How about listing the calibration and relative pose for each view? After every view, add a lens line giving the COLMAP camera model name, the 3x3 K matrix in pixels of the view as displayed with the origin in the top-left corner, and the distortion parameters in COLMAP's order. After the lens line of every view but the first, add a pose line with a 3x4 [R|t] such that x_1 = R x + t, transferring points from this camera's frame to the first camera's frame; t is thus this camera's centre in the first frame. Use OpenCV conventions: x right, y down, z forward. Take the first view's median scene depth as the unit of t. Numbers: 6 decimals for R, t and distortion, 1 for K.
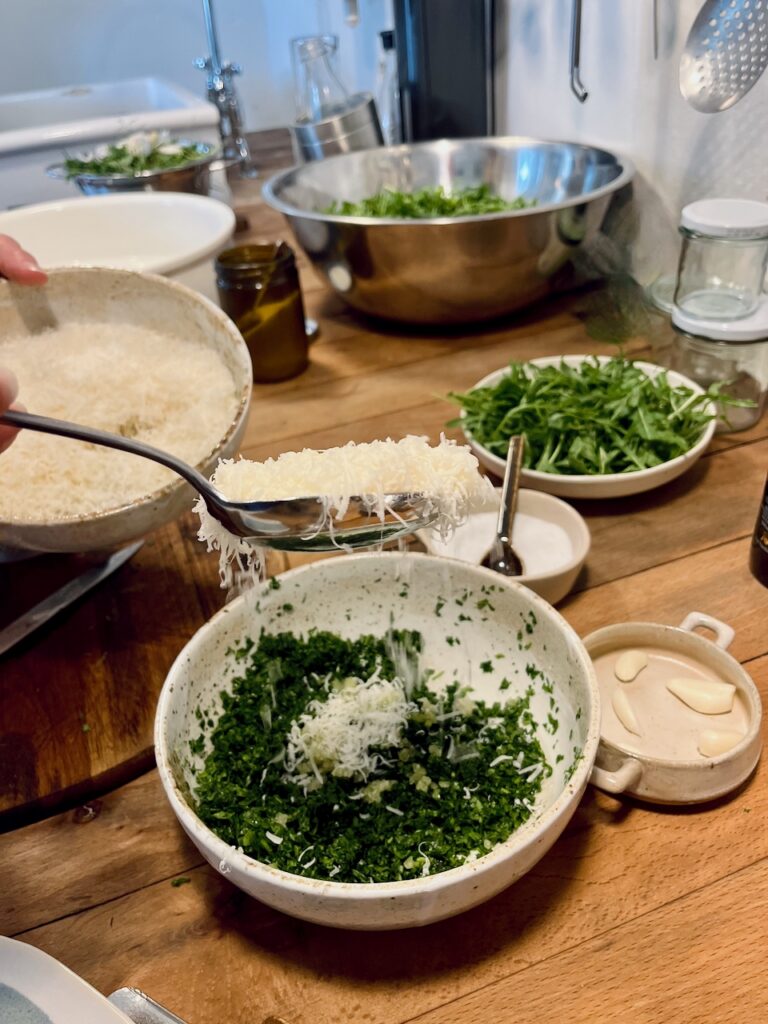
lens RADIAL K [[785.7, 0, 384.0], [0, 785.7, 512.0], [0, 0, 1]] dist [0.045754, -0.061931]
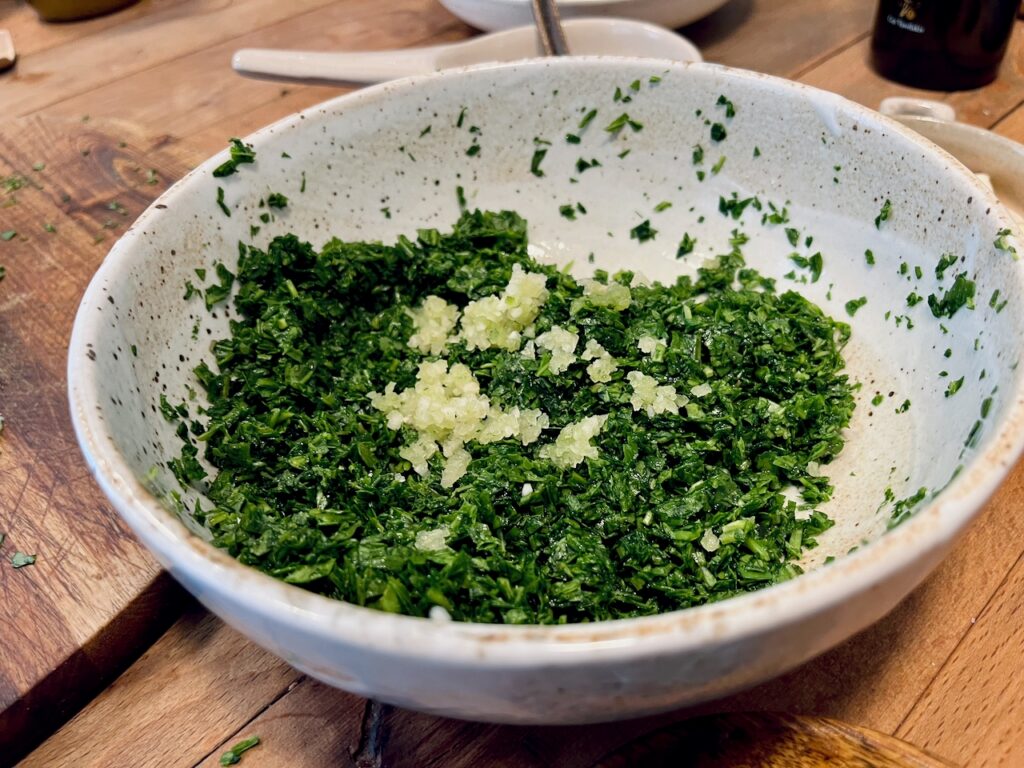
lens RADIAL K [[811.1, 0, 523.9], [0, 811.1, 362.1], [0, 0, 1]] dist [0.046595, -0.073536]
pose [[0.925107, -0.250624, 0.285245, -0.156455], [0.218264, 0.965705, 0.140621, 0.188365], [-0.310705, -0.067831, 0.948083, 0.443966]]
